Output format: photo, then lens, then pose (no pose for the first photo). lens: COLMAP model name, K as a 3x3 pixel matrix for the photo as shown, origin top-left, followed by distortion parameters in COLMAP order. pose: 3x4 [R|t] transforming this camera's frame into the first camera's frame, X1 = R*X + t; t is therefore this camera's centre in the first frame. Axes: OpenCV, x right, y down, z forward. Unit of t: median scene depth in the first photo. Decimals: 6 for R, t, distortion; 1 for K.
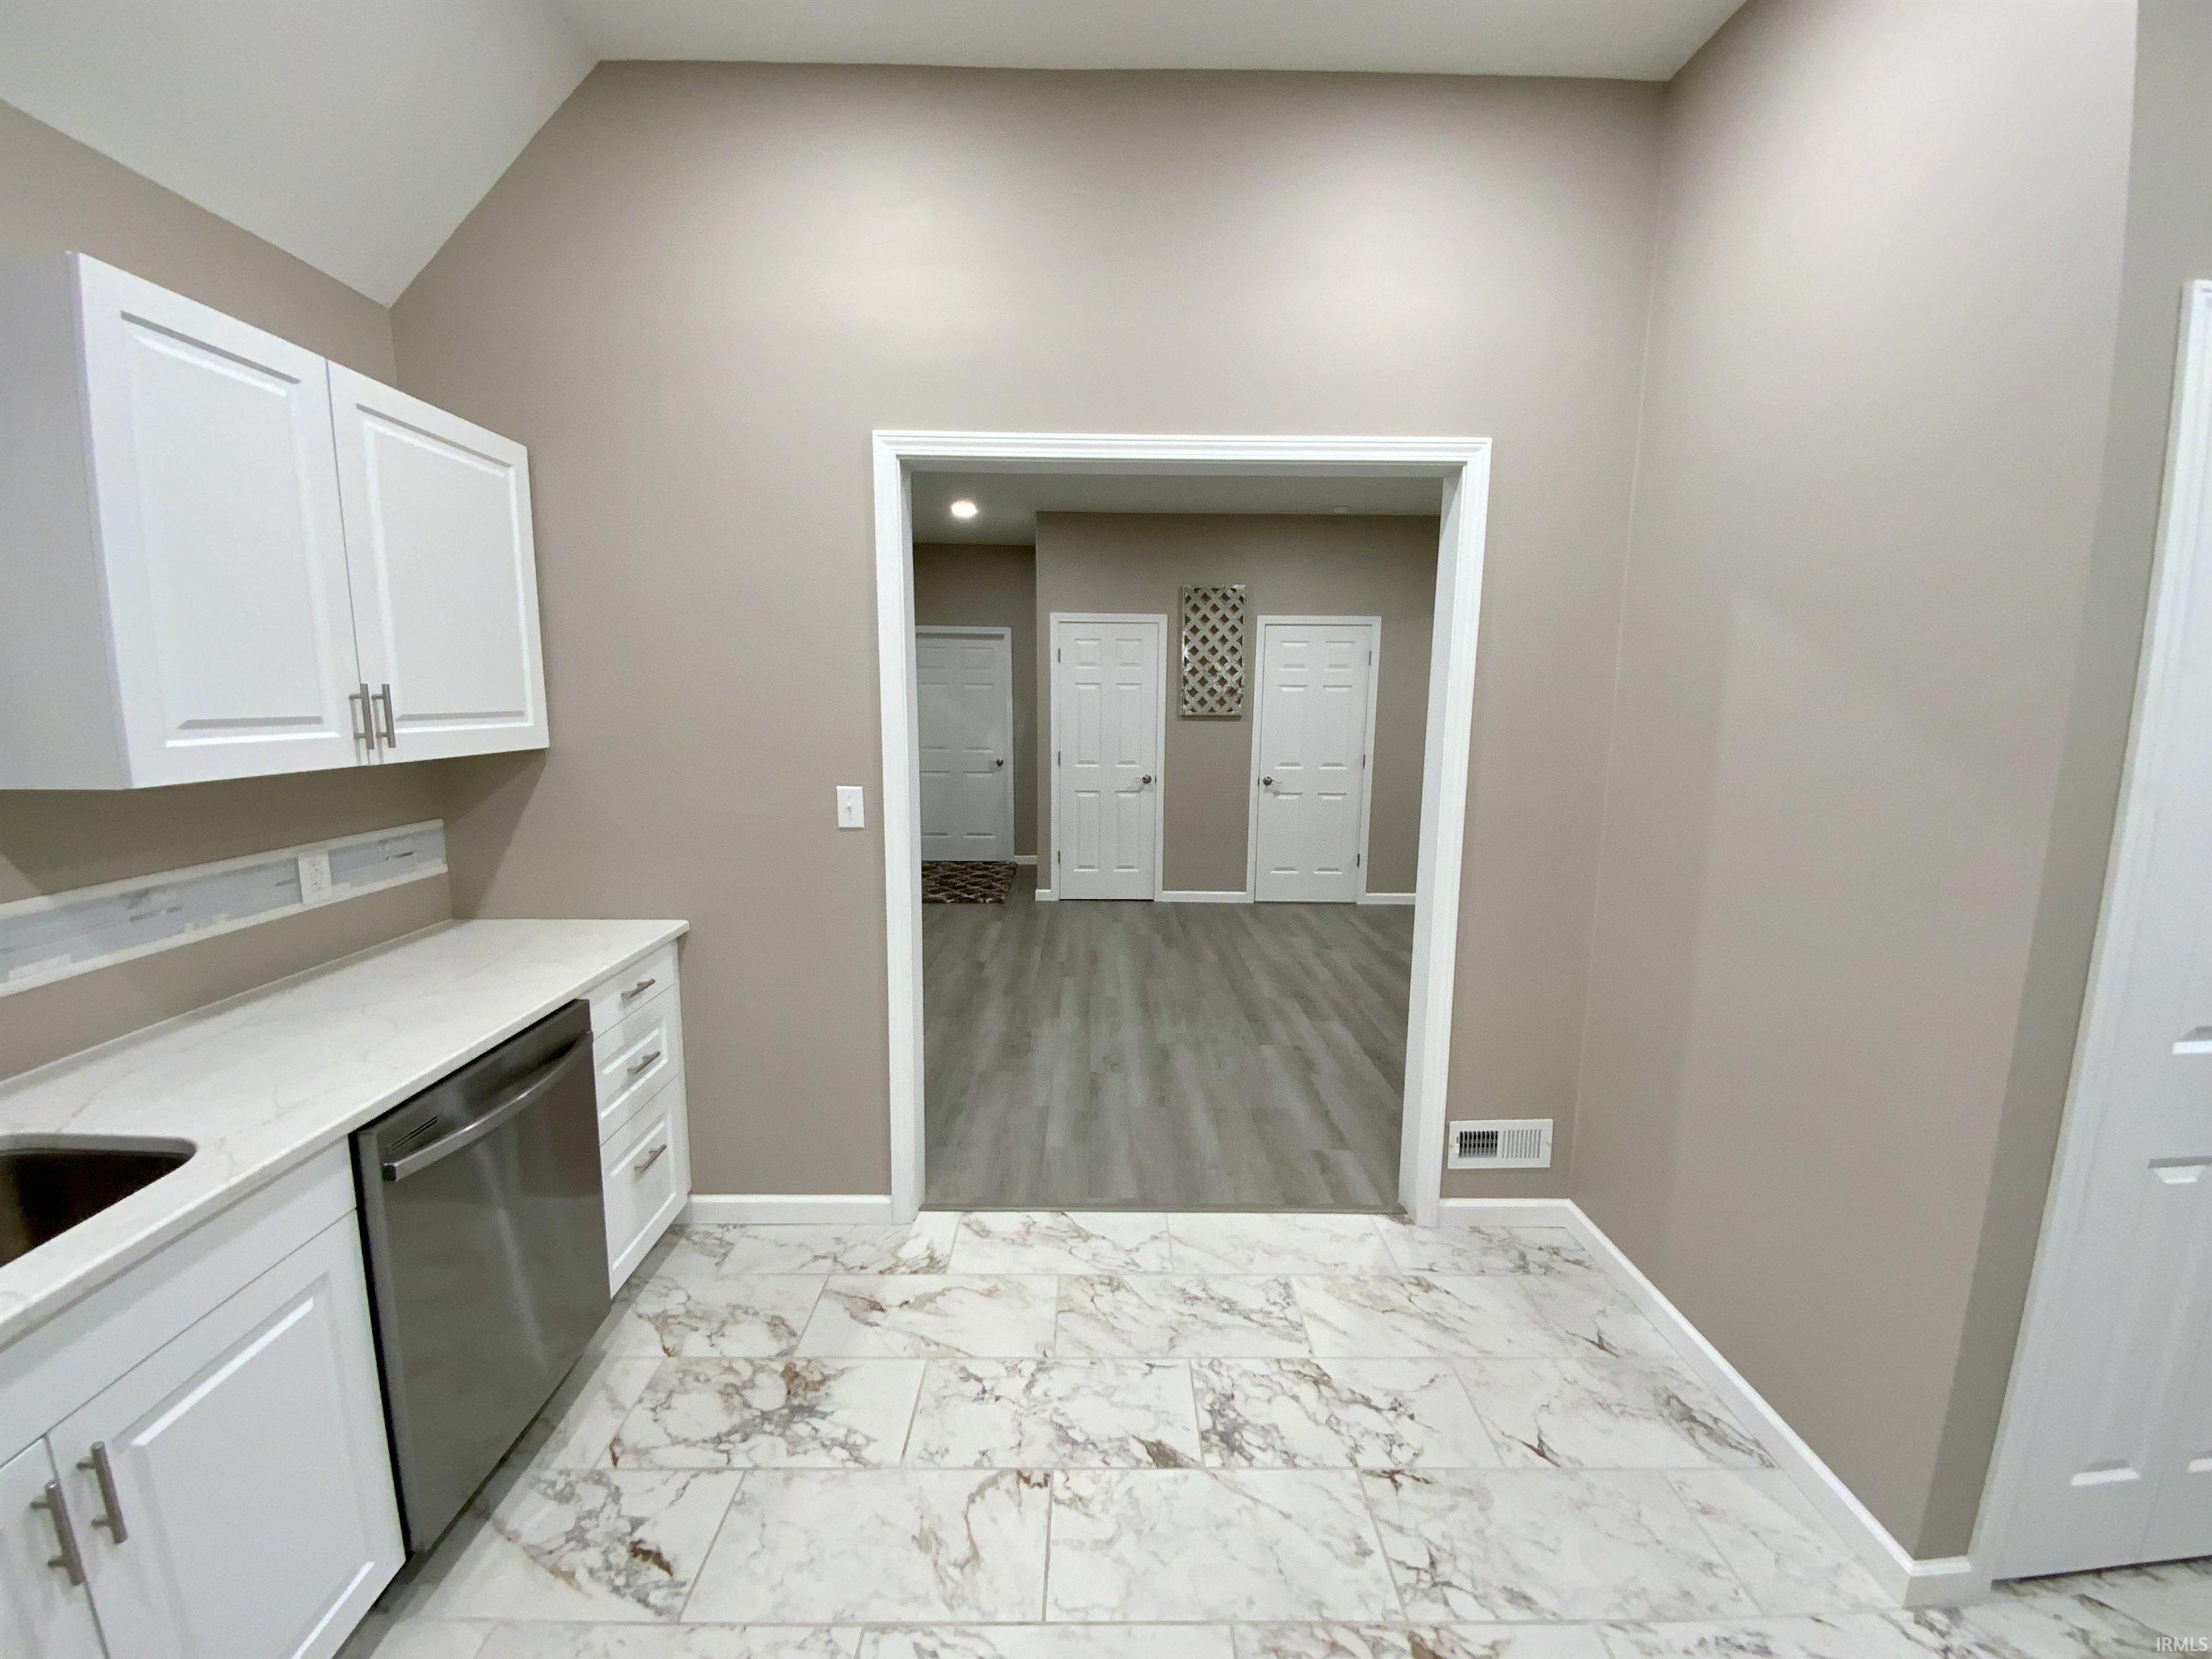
lens RADIAL K [[889.4, 0, 1103.2], [0, 889.4, 828.8], [0, 0, 1]] dist [-0.028233, -0.000390]
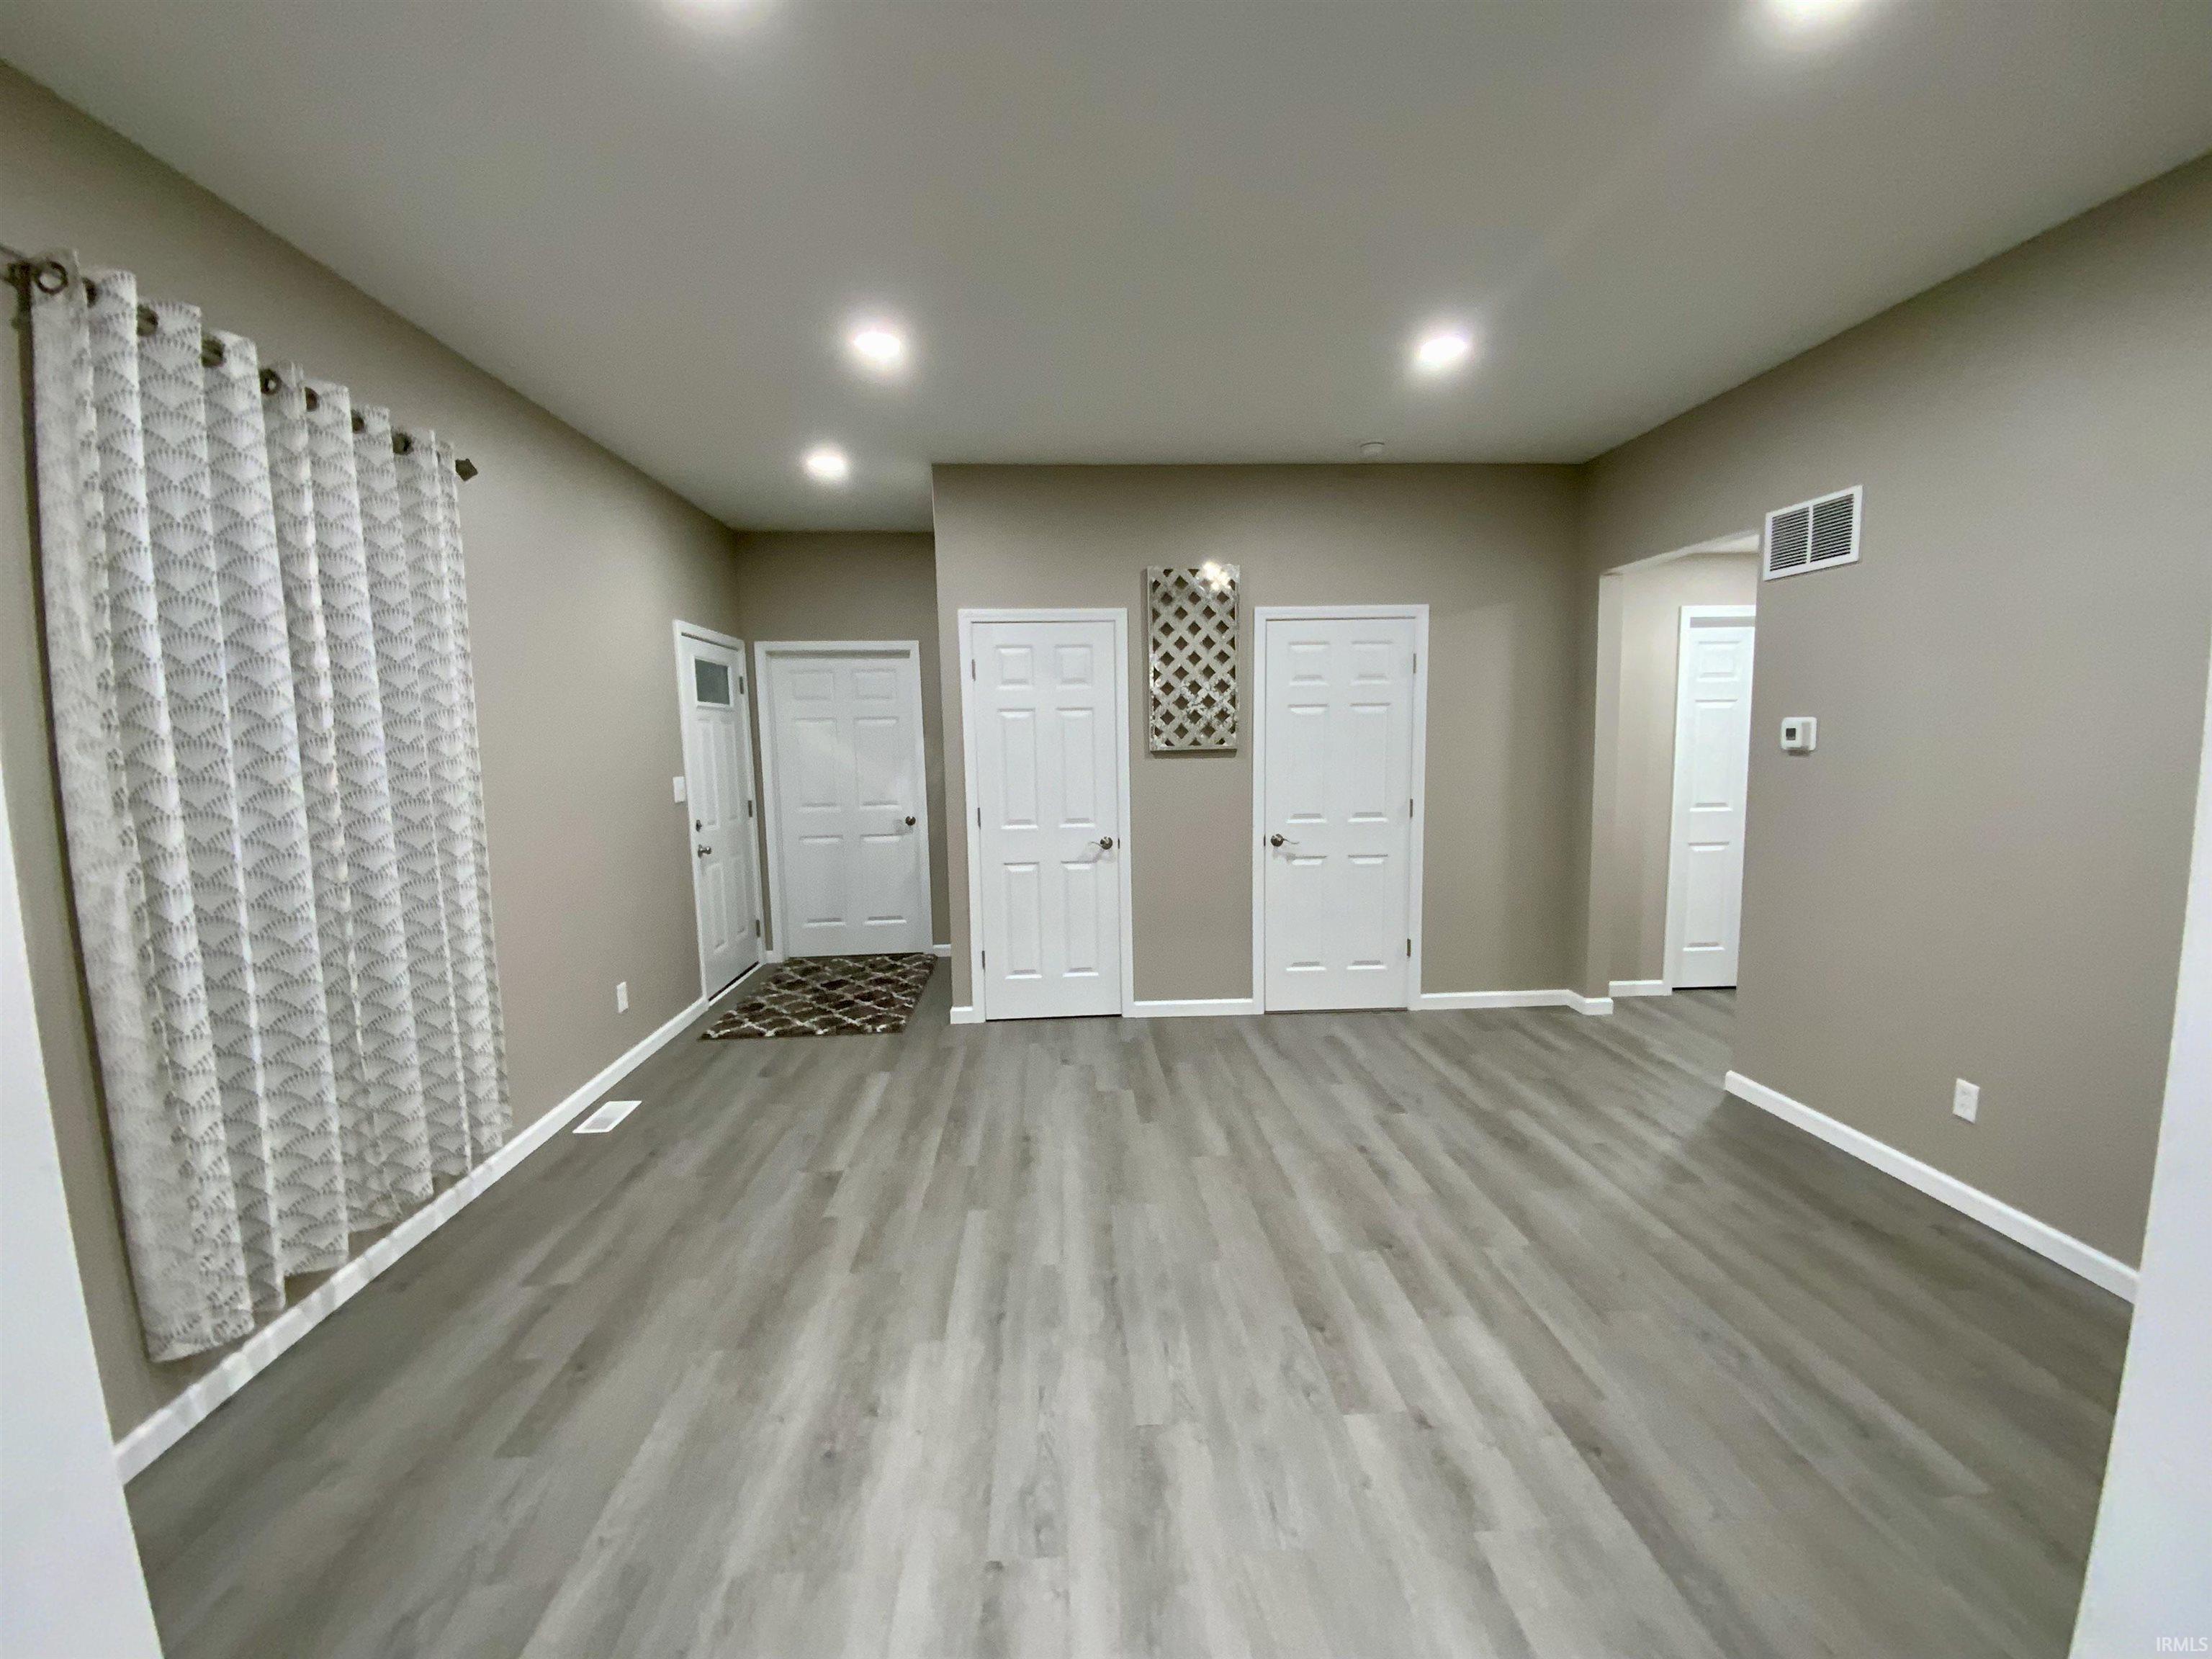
lens RADIAL K [[889.4, 0, 1106.2], [0, 889.4, 829.4], [0, 0, 1]] dist [-0.028233, -0.000390]
pose [[0.998659, -0.031098, 0.041394, 0.026531], [0.032775, 0.998643, -0.040476, -0.048859], [-0.040079, 0.041778, 0.998323, 0.382023]]
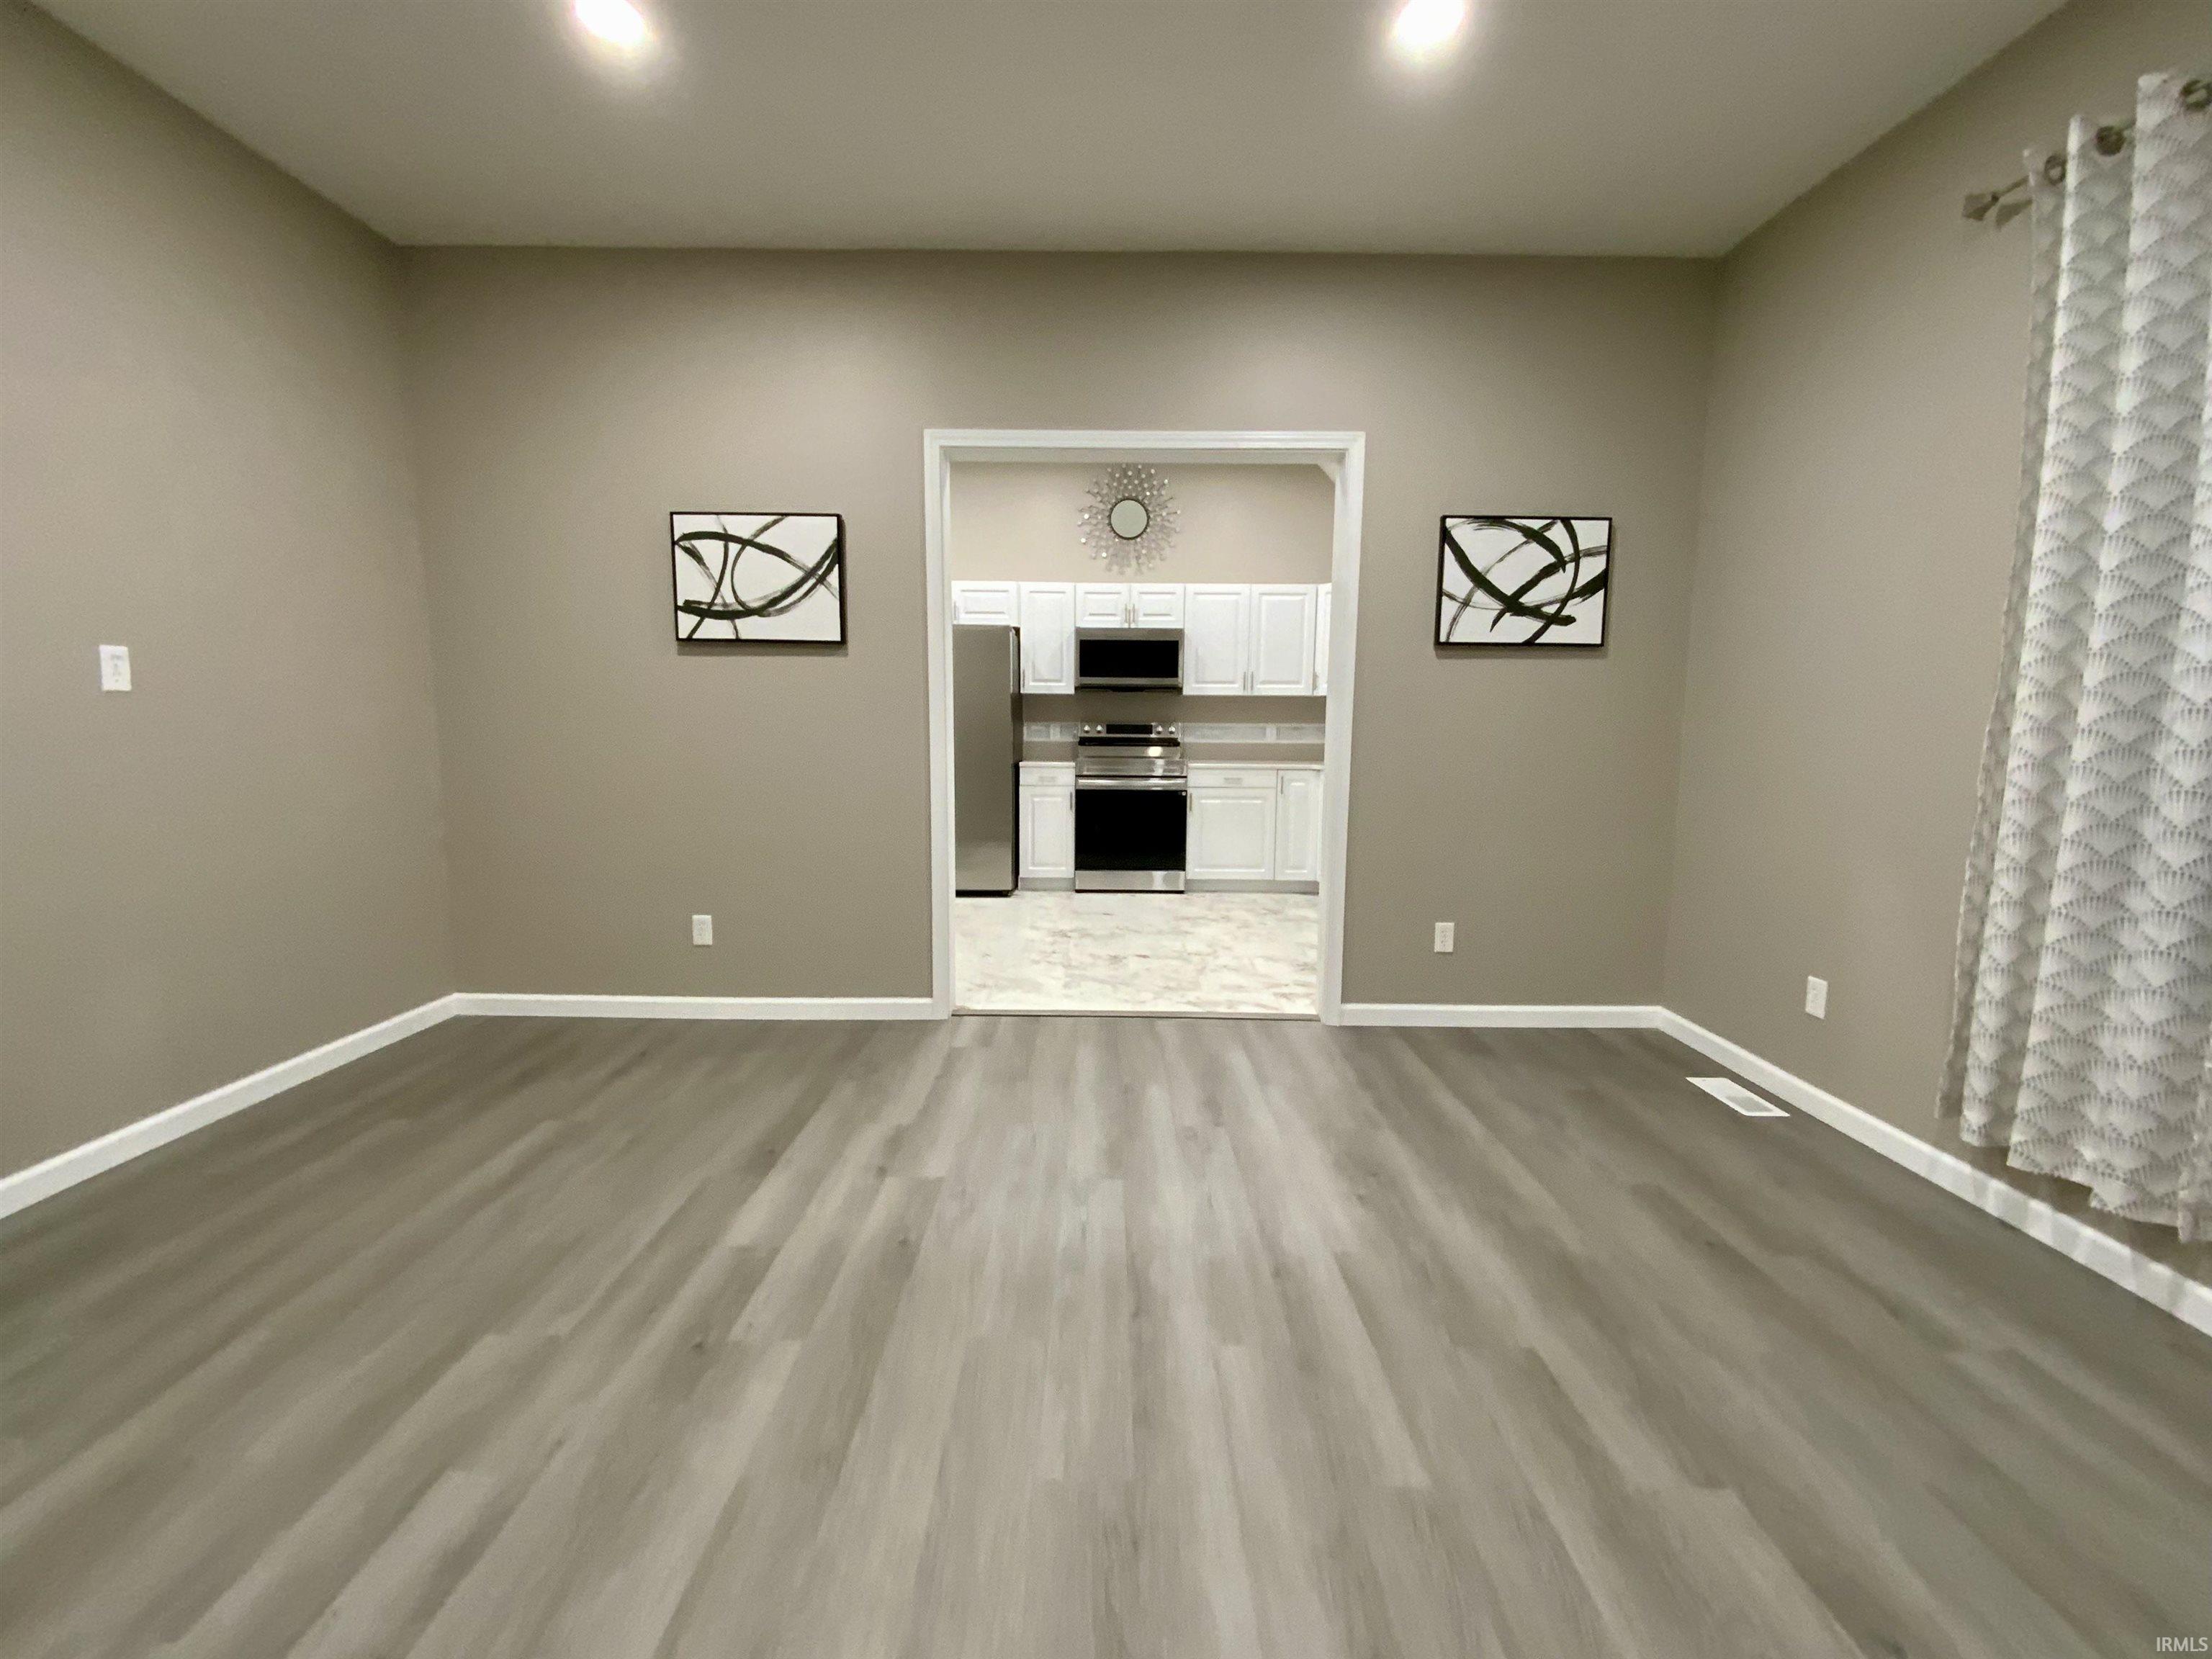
lens RADIAL K [[889.4, 0, 1108.5], [0, 889.4, 823.8], [0, 0, 1]] dist [-0.028233, -0.000390]
pose [[-0.999793, -0.019743, 0.004841, 0.054304], [-0.017899, 0.967891, 0.250731, -0.089448], [-0.009636, 0.250593, -0.968045, 1.117200]]
